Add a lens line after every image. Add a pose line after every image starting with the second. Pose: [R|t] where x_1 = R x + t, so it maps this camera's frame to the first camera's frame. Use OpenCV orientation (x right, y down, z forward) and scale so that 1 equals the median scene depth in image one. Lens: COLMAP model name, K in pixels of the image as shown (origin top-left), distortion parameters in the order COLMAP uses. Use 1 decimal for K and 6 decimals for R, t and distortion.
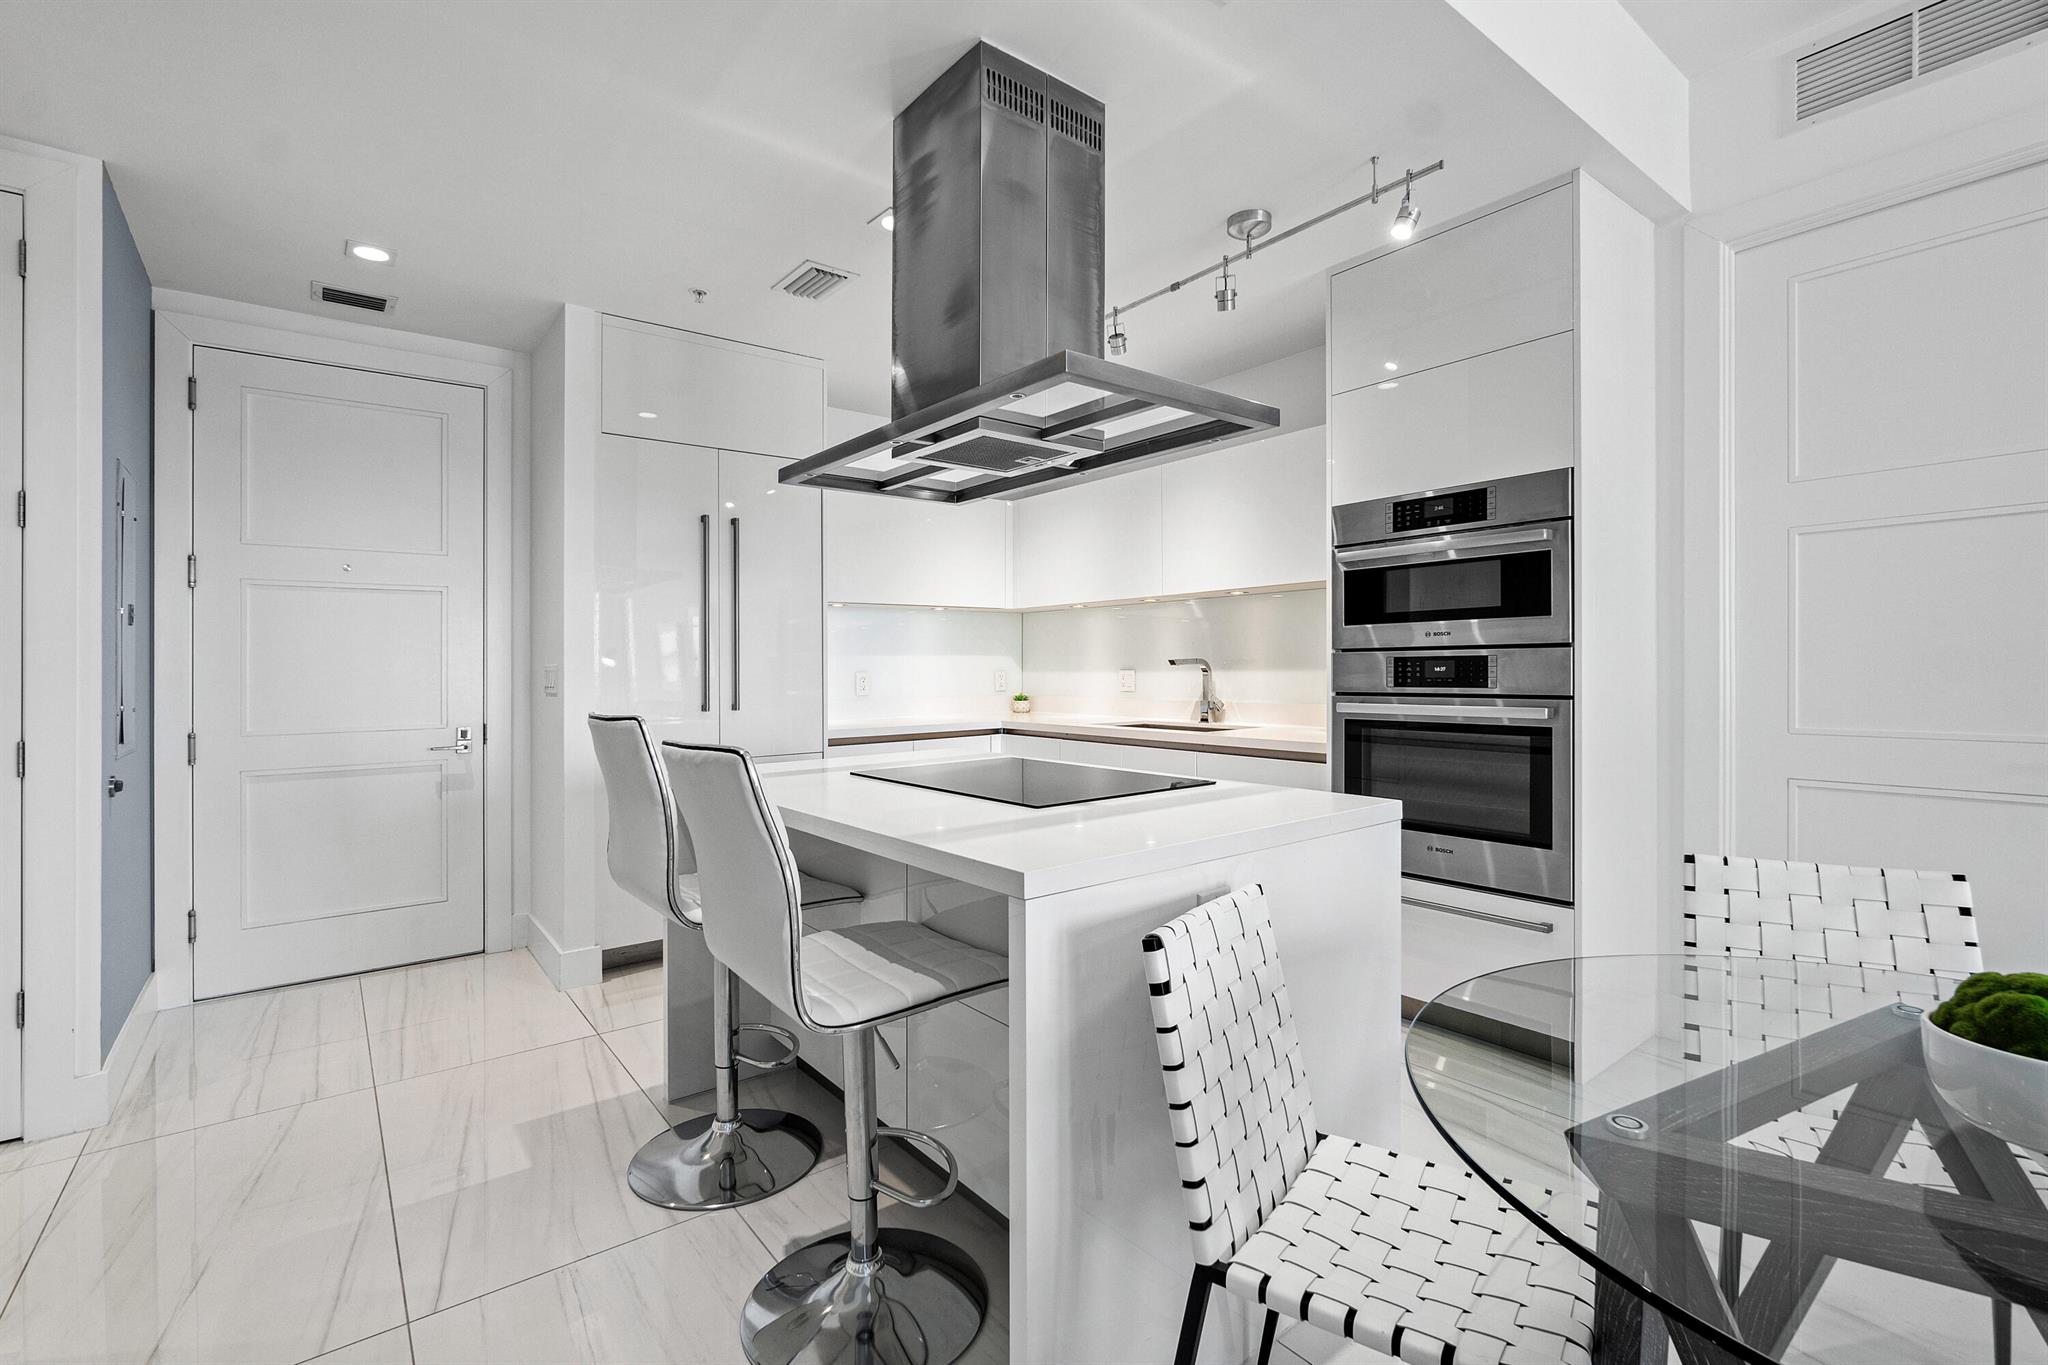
lens RADIAL K [[908.6, 0, 1026.7], [0, 908.6, 655.6], [0, 0, 1]] dist [-0.000670, -0.000019]
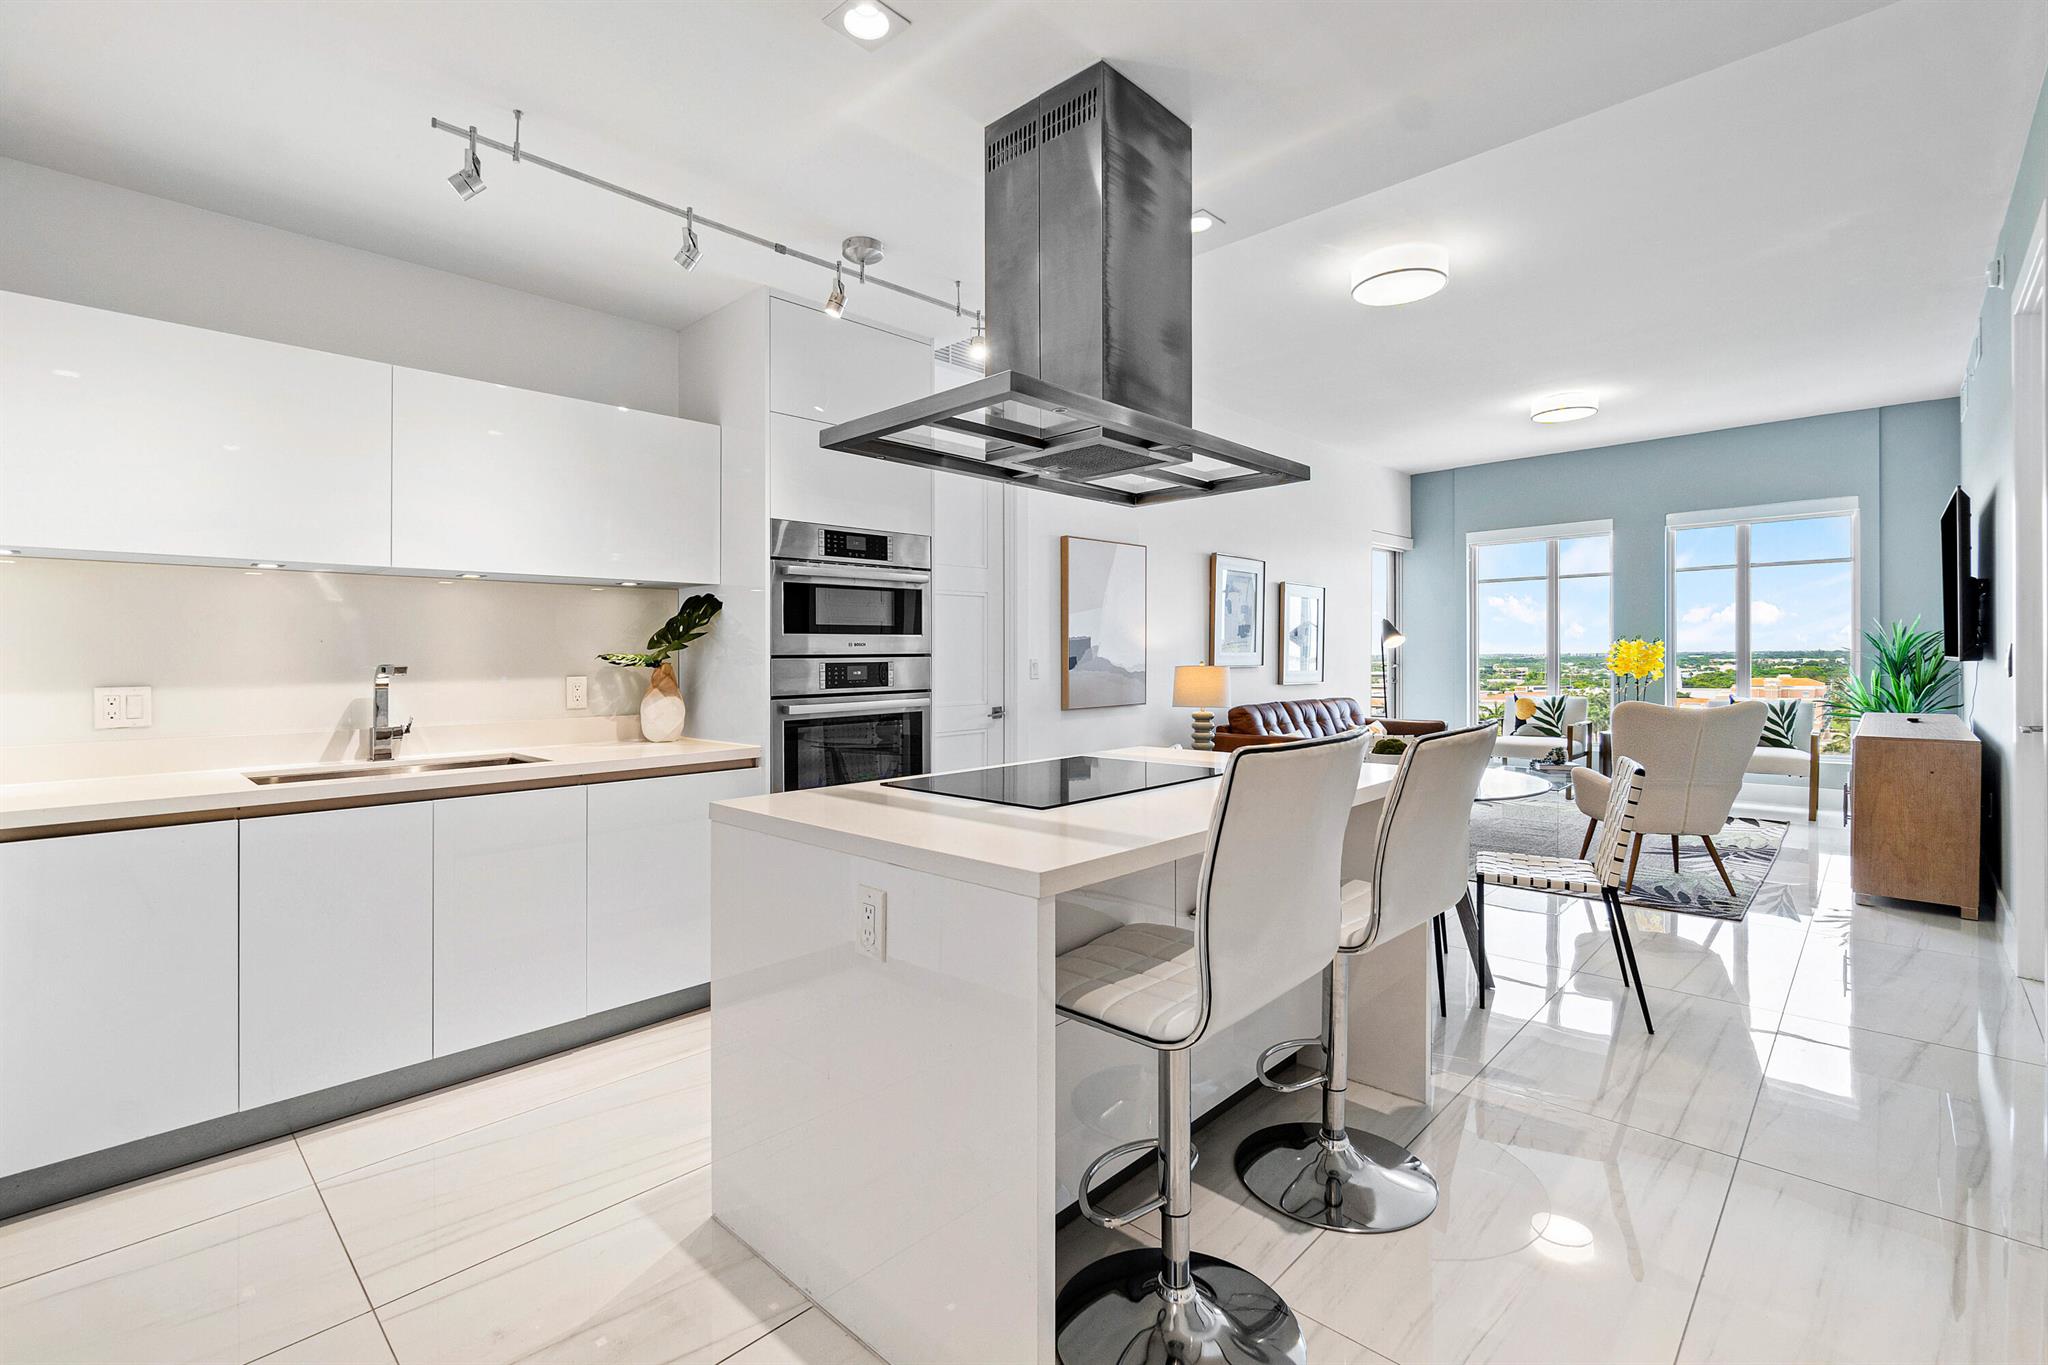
lens RADIAL K [[911.8, 0, 1011.4], [0, 911.8, 668.8], [0, 0, 1]] dist [-0.000864, 0.000189]
pose [[-0.134823, -0.000978, 0.990869, -0.789797], [0.001185, 0.999999, 0.001148, 0.008084], [-0.990869, 0.001329, -0.134822, 0.931311]]
